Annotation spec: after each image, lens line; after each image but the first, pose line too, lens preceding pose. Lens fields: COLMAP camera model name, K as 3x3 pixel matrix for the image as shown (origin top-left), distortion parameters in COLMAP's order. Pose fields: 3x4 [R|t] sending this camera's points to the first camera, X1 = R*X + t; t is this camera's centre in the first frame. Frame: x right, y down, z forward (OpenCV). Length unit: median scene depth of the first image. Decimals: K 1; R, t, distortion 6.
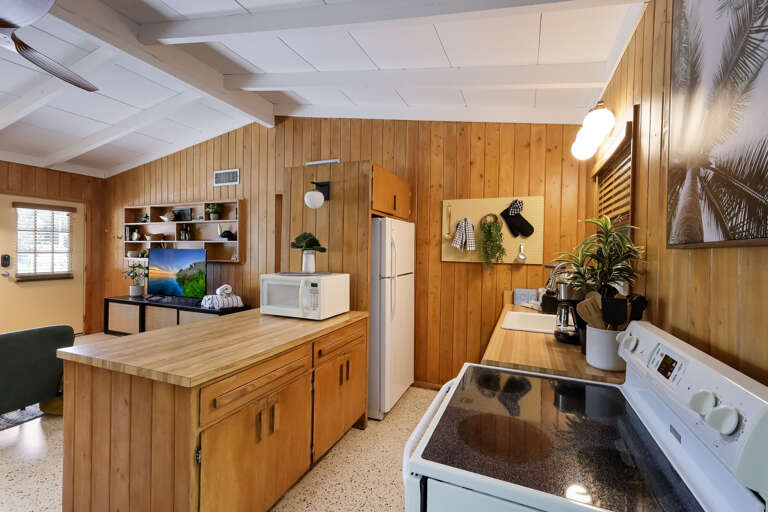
lens RADIAL K [[330.4, 0, 389.8], [0, 330.4, 252.6], [0, 0, 1]] dist [0.003831, -0.000238]
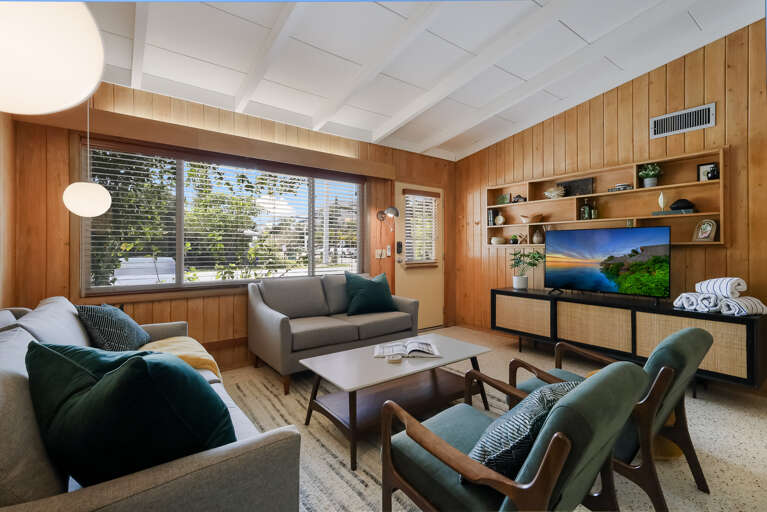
lens RADIAL K [[346.1, 0, 382.6], [0, 346.1, 249.7], [0, 0, 1]] dist [-0.001341, 0.000147]
pose [[0.857760, -0.010649, -0.513940, -0.623416], [0.010584, 0.999939, -0.003055, 0.031179], [0.513942, -0.002819, 0.857821, 0.065806]]
